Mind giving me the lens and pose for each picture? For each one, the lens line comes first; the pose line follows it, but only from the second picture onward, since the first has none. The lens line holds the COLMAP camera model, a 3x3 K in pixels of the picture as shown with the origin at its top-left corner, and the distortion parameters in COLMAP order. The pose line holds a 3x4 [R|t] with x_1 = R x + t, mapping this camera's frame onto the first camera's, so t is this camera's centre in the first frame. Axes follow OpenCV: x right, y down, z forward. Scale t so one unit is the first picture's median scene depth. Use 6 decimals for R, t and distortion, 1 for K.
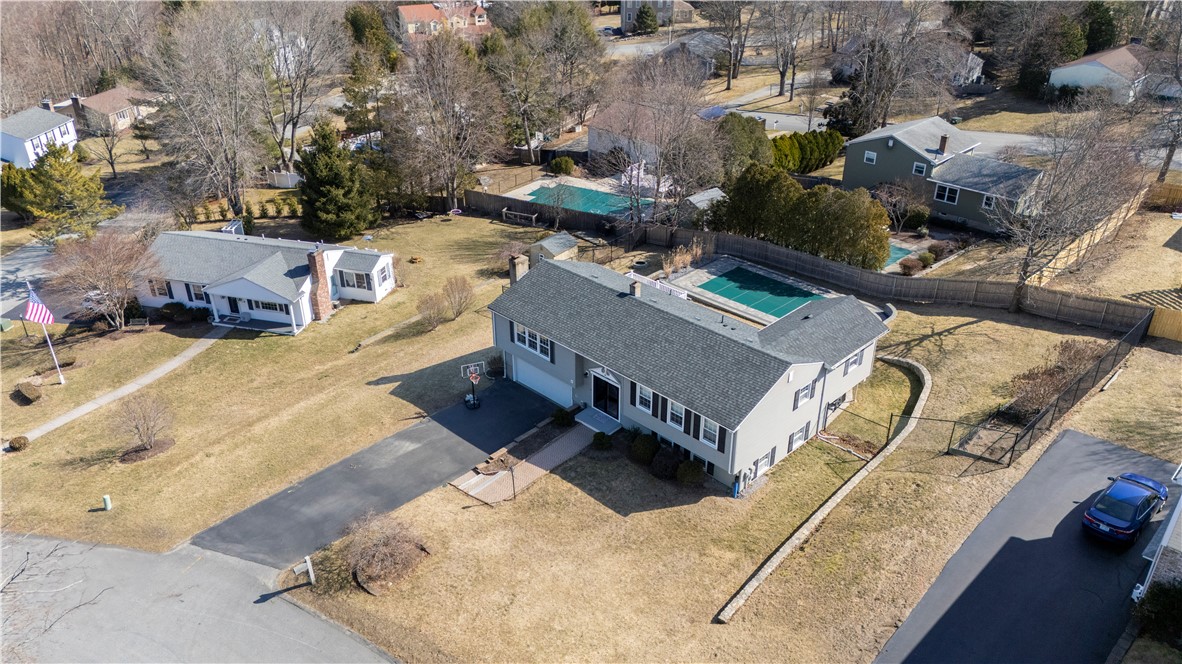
lens RADIAL K [[843.7, 0, 591.0], [0, 843.7, 332.0], [0, 0, 1]] dist [0.005788, 0.001716]
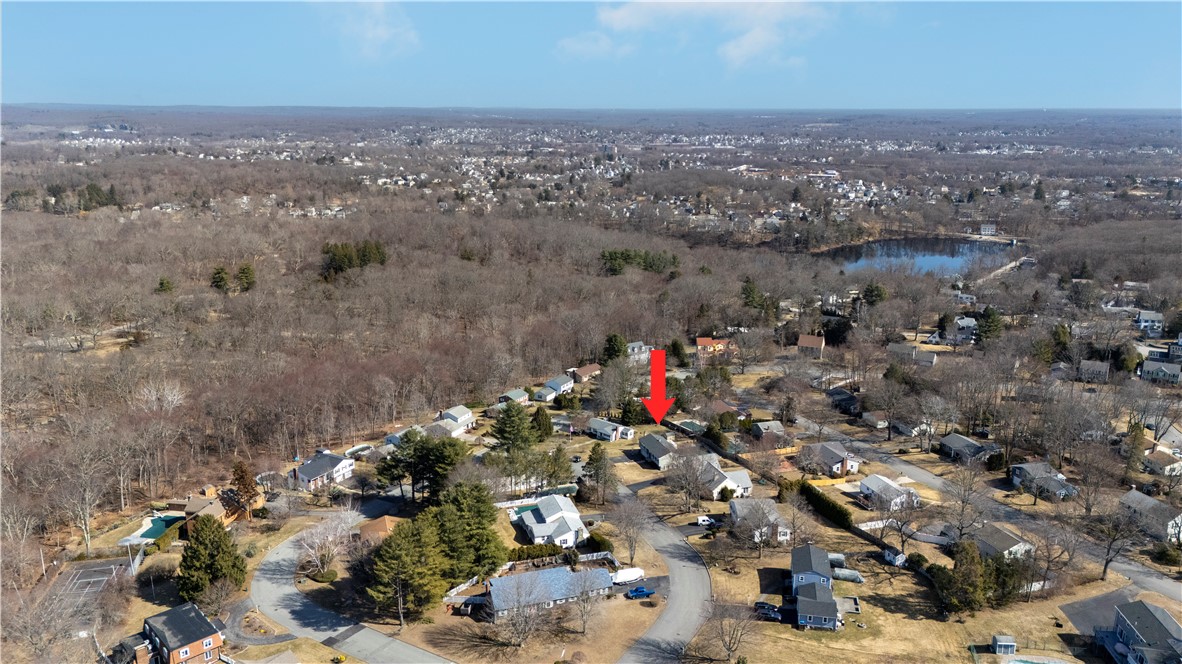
lens RADIAL K [[843.7, 0, 591.0], [0, 843.7, 332.0], [0, 0, 1]] dist [0.005788, 0.001716]
pose [[0.887554, 0.113438, -0.446520, 1.568667], [-0.219079, 0.956538, -0.192457, 0.337435], [0.405281, 0.268639, 0.873831, -3.306864]]
